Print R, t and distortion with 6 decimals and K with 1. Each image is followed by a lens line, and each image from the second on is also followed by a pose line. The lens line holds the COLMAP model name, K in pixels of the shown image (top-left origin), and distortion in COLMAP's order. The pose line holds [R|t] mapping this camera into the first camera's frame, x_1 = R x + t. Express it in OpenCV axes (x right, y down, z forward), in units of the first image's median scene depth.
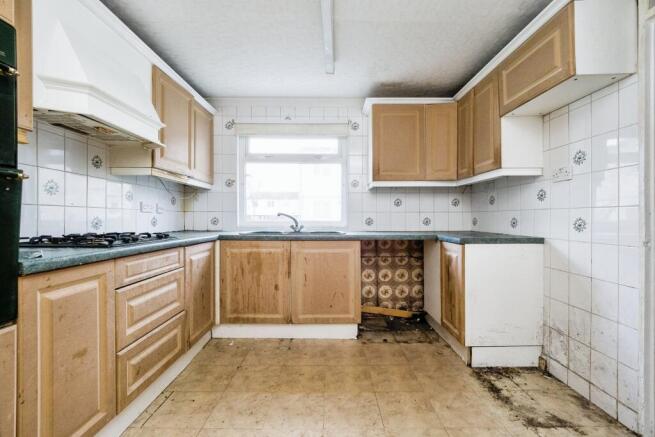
lens RADIAL K [[279.5, 0, 331.9], [0, 279.5, 218.5], [0, 0, 1]] dist [0.004101, -0.000356]
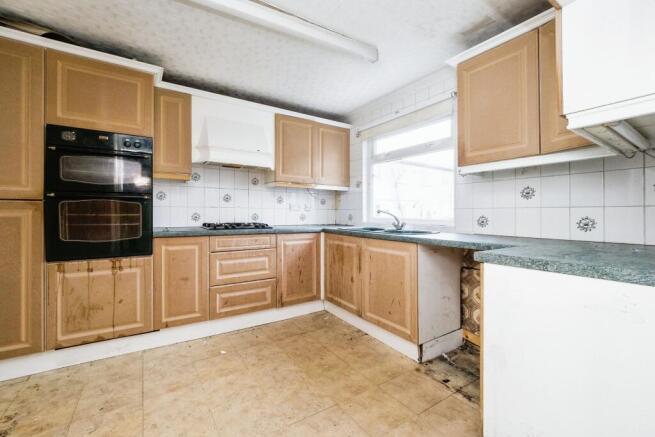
lens RADIAL K [[279.5, 0, 331.8], [0, 279.5, 213.2], [0, 0, 1]] dist [0.004101, -0.000356]
pose [[0.554215, 0.002810, -0.832369, 0.651955], [-0.007620, 0.999970, -0.001698, -0.006203], [0.832339, 0.007284, 0.554220, 0.337576]]
